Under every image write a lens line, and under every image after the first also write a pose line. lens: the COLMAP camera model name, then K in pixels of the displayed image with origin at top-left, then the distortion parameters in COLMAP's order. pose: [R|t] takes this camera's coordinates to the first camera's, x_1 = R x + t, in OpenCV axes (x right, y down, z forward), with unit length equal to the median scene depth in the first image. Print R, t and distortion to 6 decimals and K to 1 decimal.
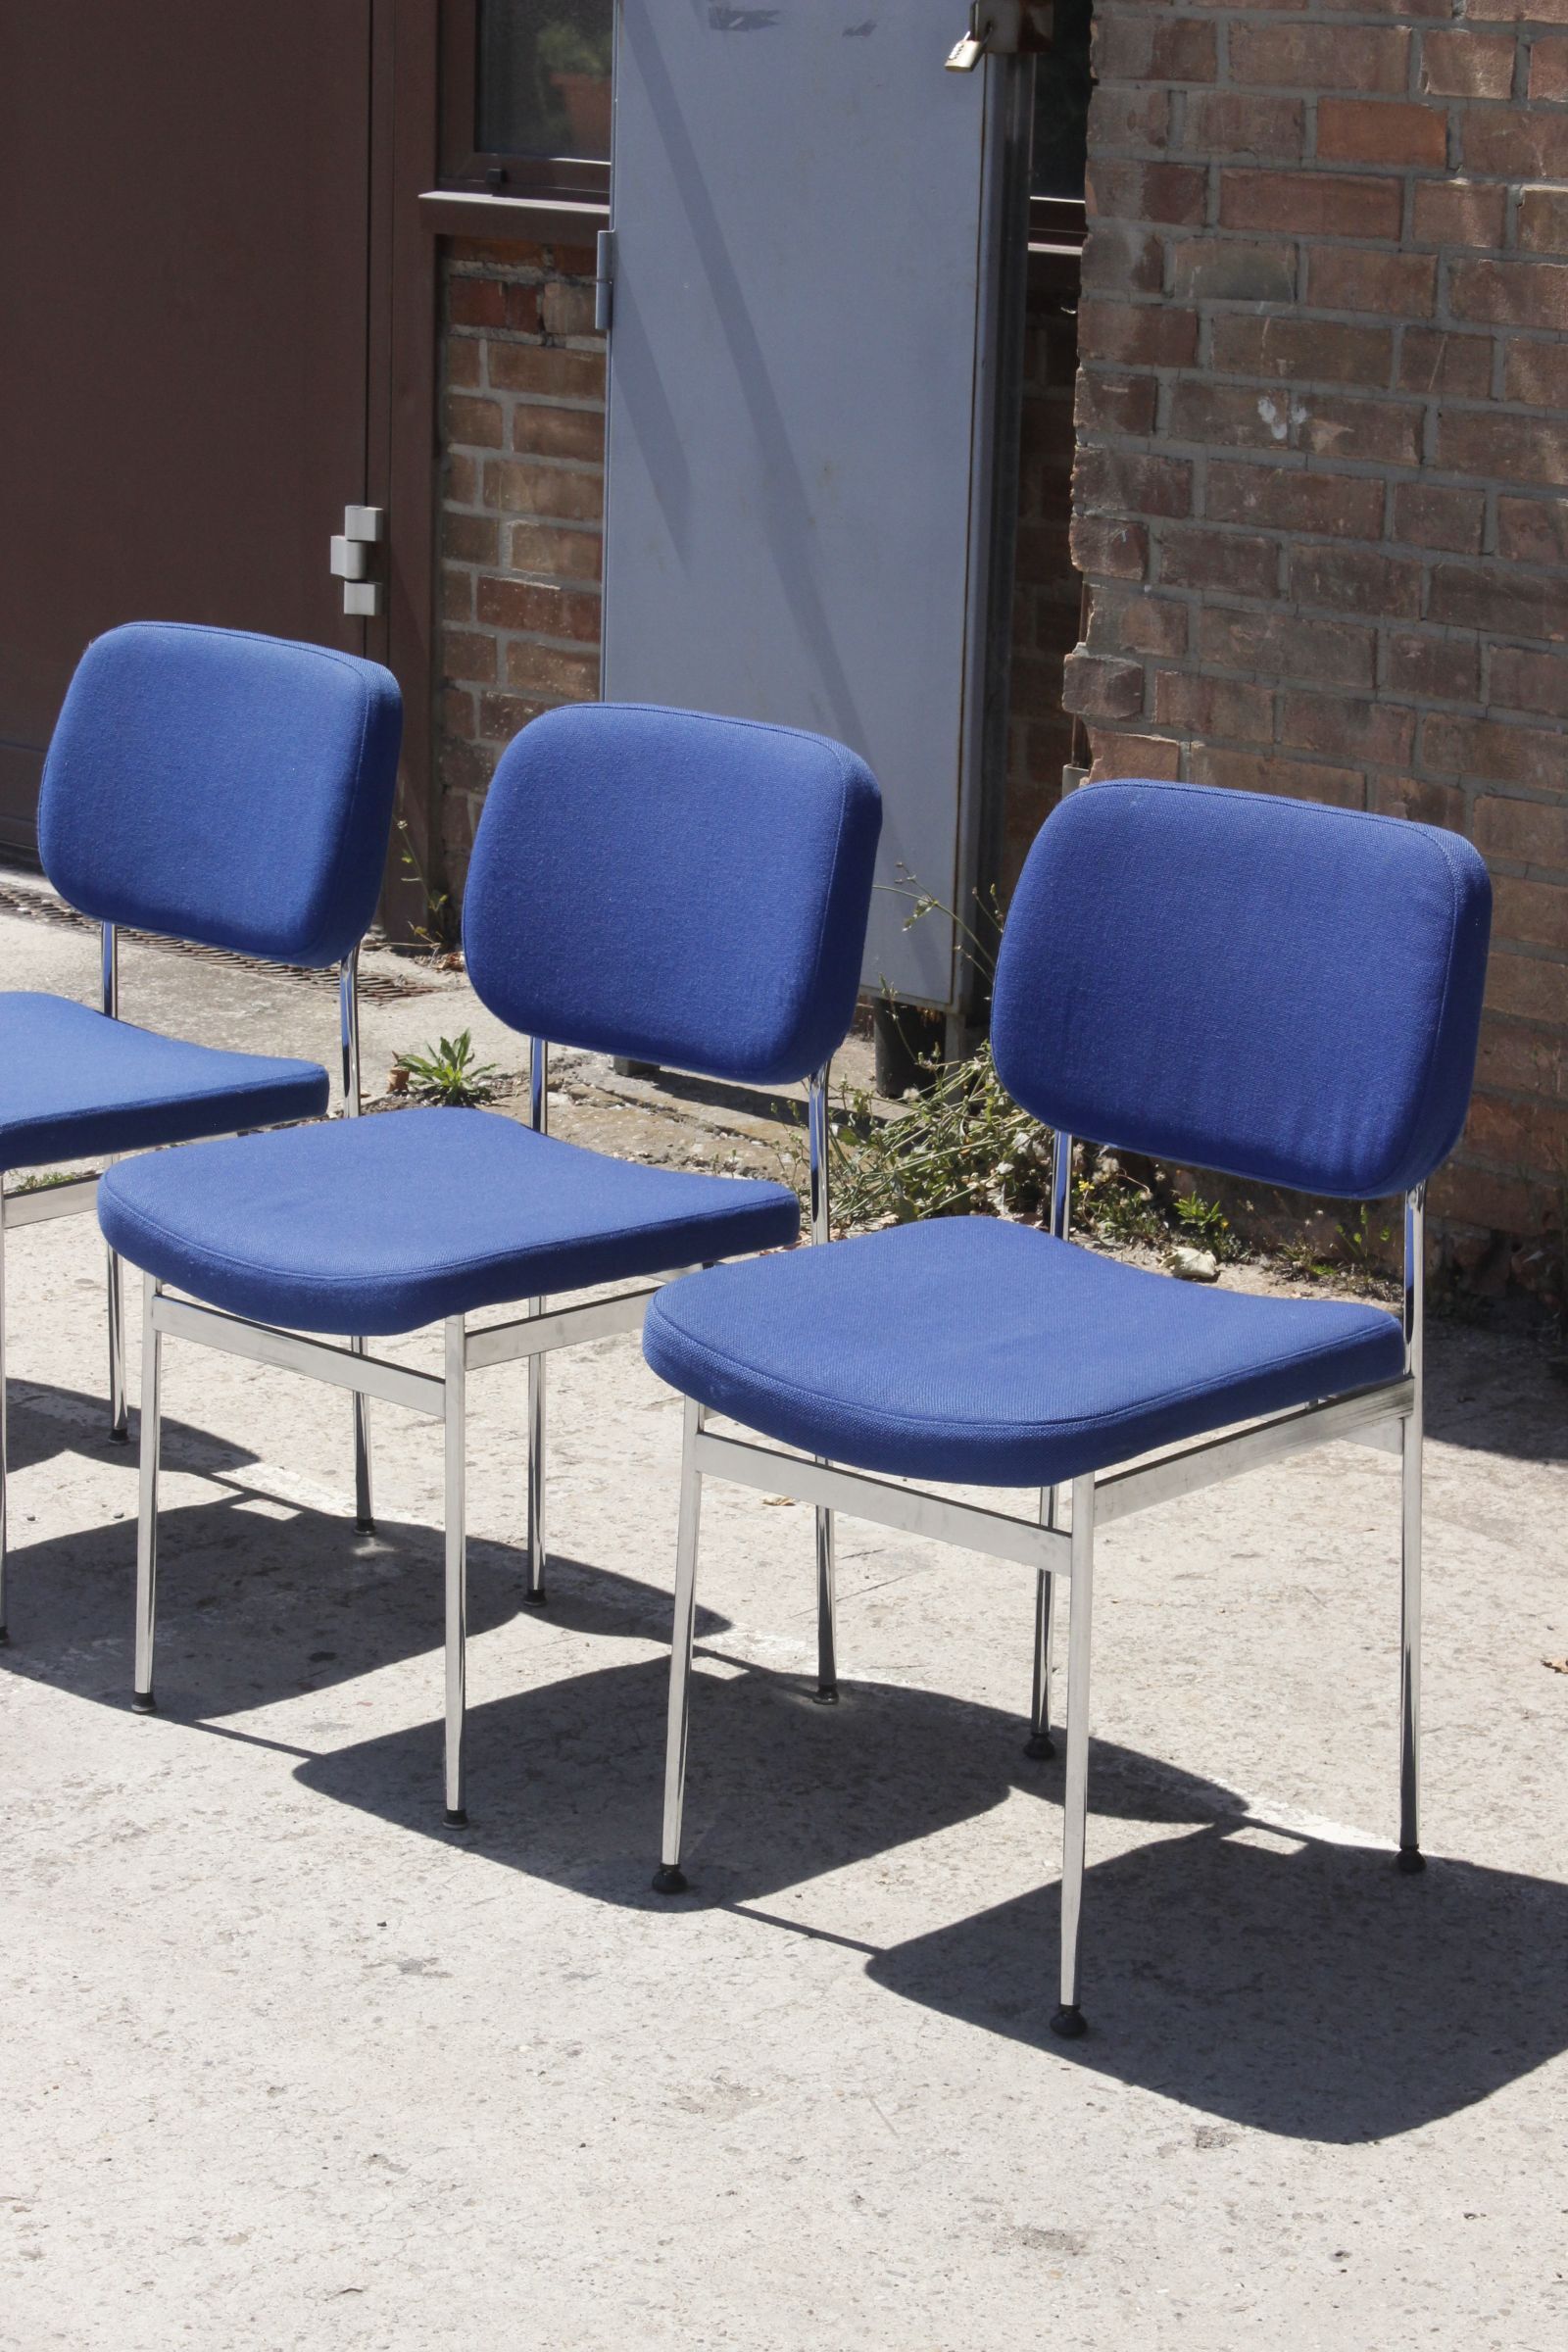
lens RADIAL K [[5226.6, 0, 789.9], [0, 5226.6, 1182.9], [0, 0, 1]] dist [0.106968, 0.000000]
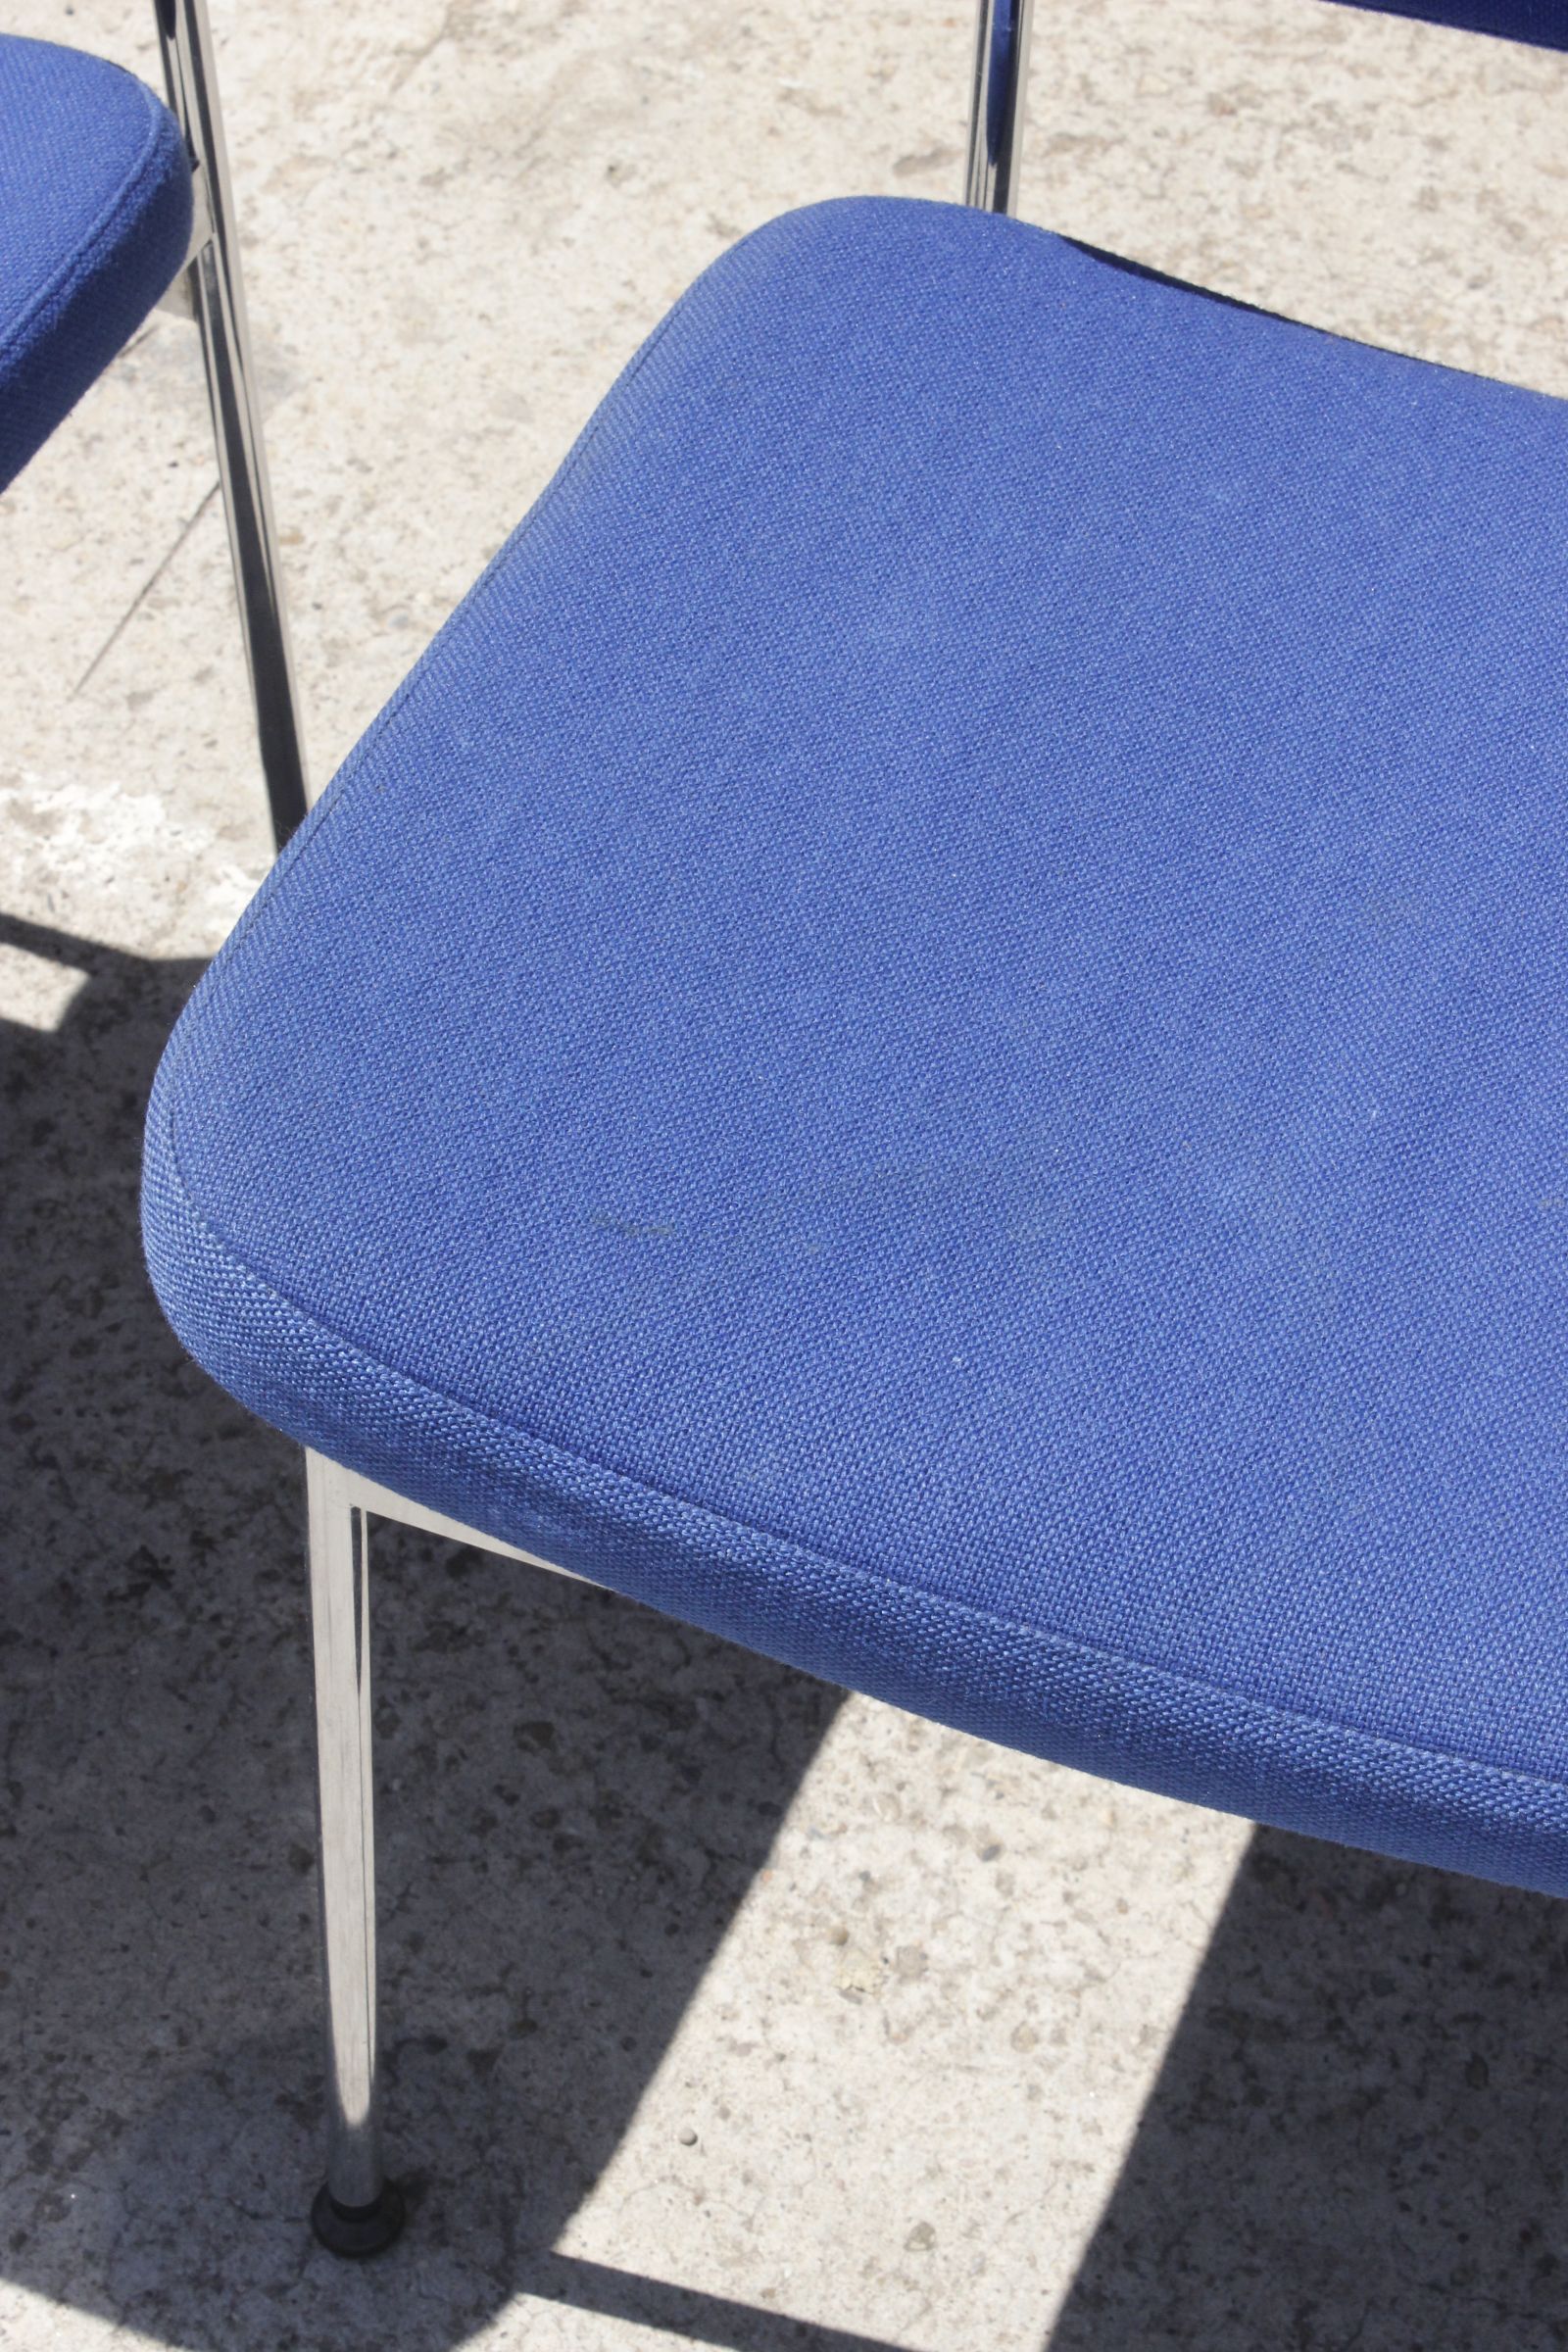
lens RADIAL K [[4916.6, 0, 774.9], [0, 4916.6, 1179.8], [0, 0, 1]] dist [0.060755, 0.000000]
pose [[0.936970, -0.266088, 0.226461, -0.039828], [0.089828, 0.809779, 0.579818, -0.092913], [-0.337666, -0.522930, 0.782640, 0.538611]]
